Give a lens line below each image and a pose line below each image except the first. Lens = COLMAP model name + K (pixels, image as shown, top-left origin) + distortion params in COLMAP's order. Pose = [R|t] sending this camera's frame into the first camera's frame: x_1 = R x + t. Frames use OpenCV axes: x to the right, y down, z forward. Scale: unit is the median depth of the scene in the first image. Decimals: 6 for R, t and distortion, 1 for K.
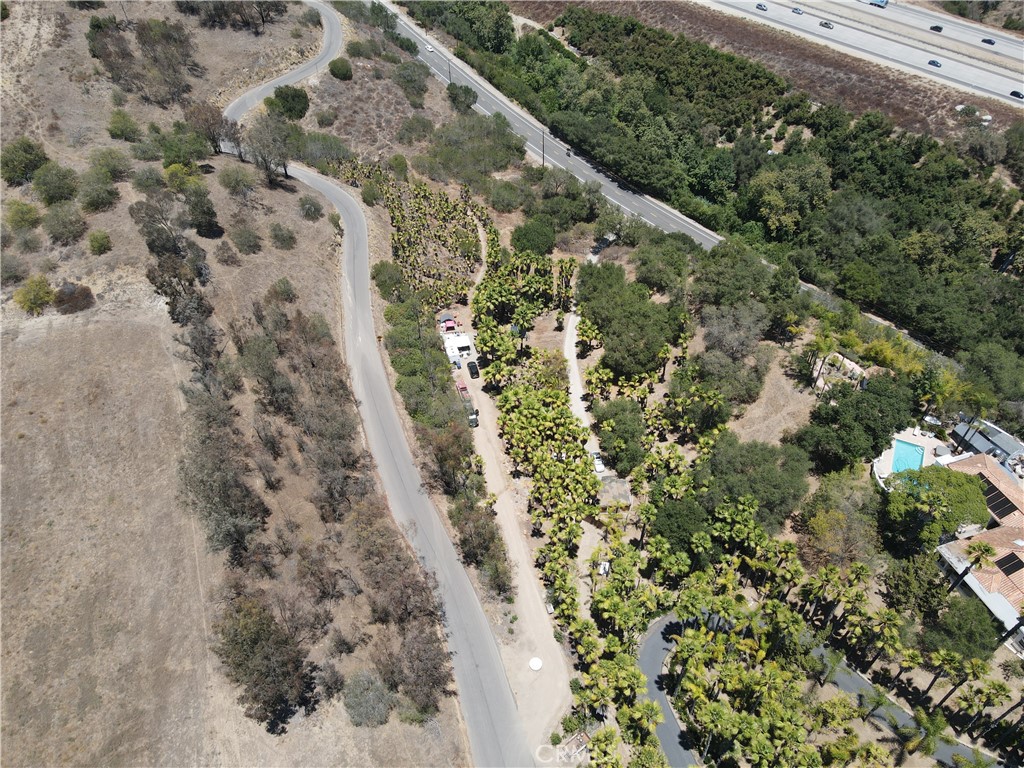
lens RADIAL K [[735.0, 0, 512.0], [0, 735.0, 384.0], [0, 0, 1]] dist [0.018516, -0.010320]
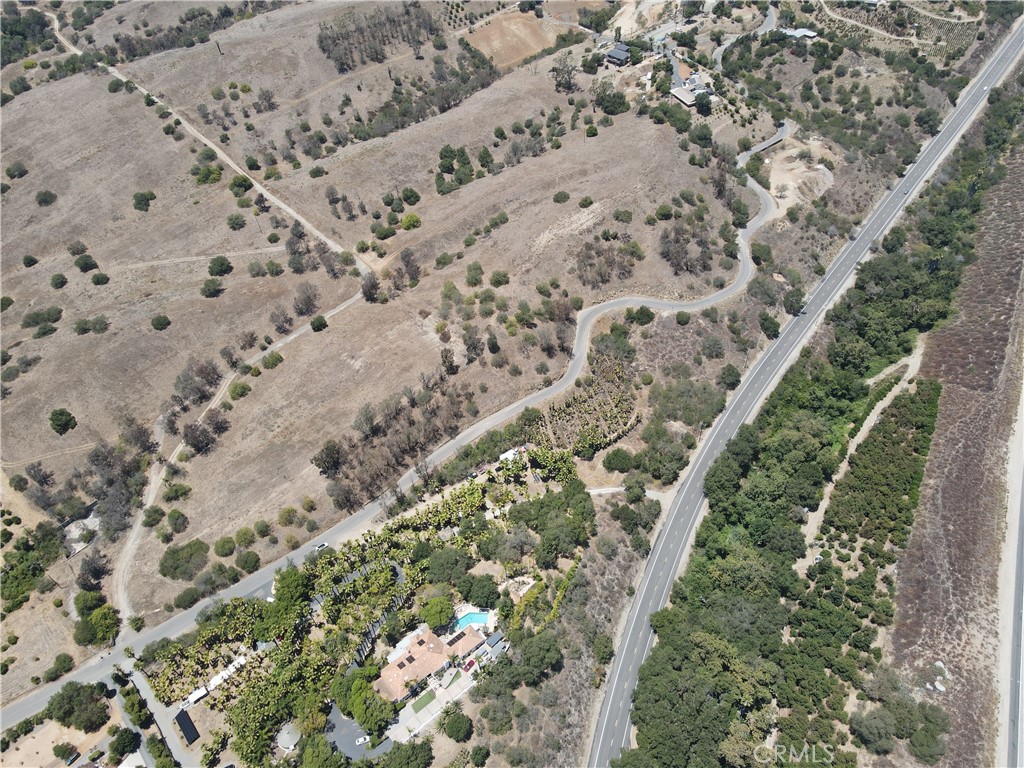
lens RADIAL K [[730.7, 0, 512.0], [0, 730.7, 384.0], [0, 0, 1]] dist [0.003618, 0.009992]
pose [[0.369617, 0.655135, -0.658924, 1.464645], [-0.631639, 0.697251, 0.338930, -1.140525], [0.681480, 0.290928, 0.671525, -0.607631]]
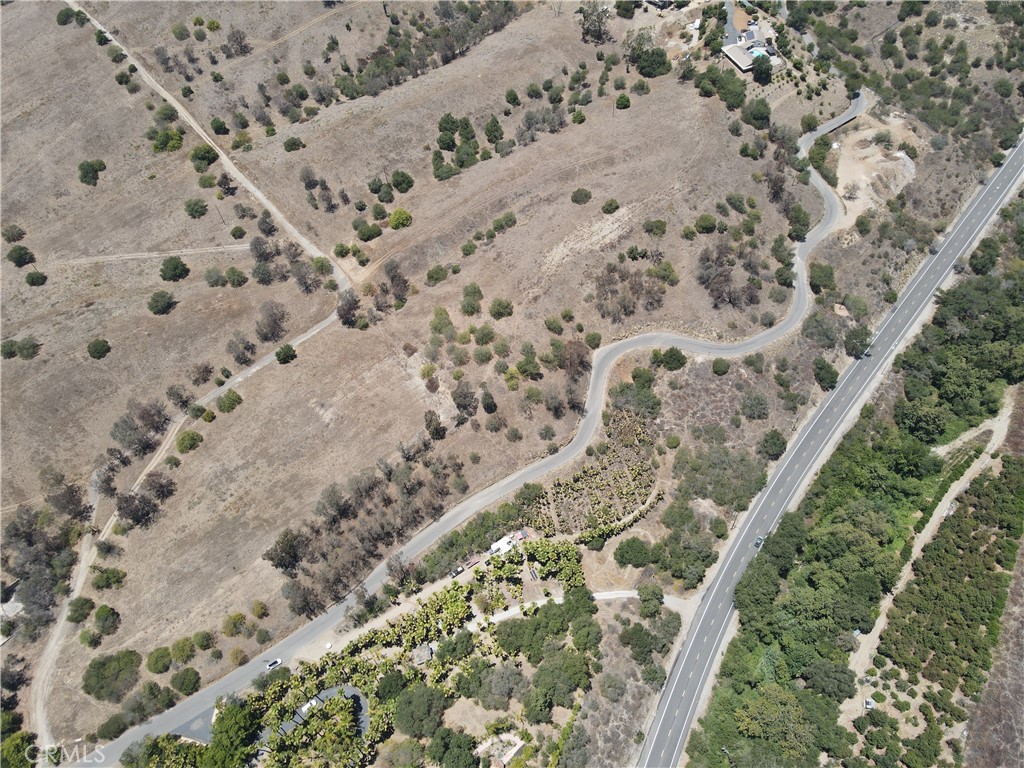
lens RADIAL K [[735.0, 0, 512.0], [0, 735.0, 384.0], [0, 0, 1]] dist [0.018516, -0.010320]
pose [[0.331254, 0.748601, -0.574340, 0.822010], [-0.642470, 0.624749, 0.443757, -1.367323], [0.691016, 0.222000, 0.687905, -0.389448]]
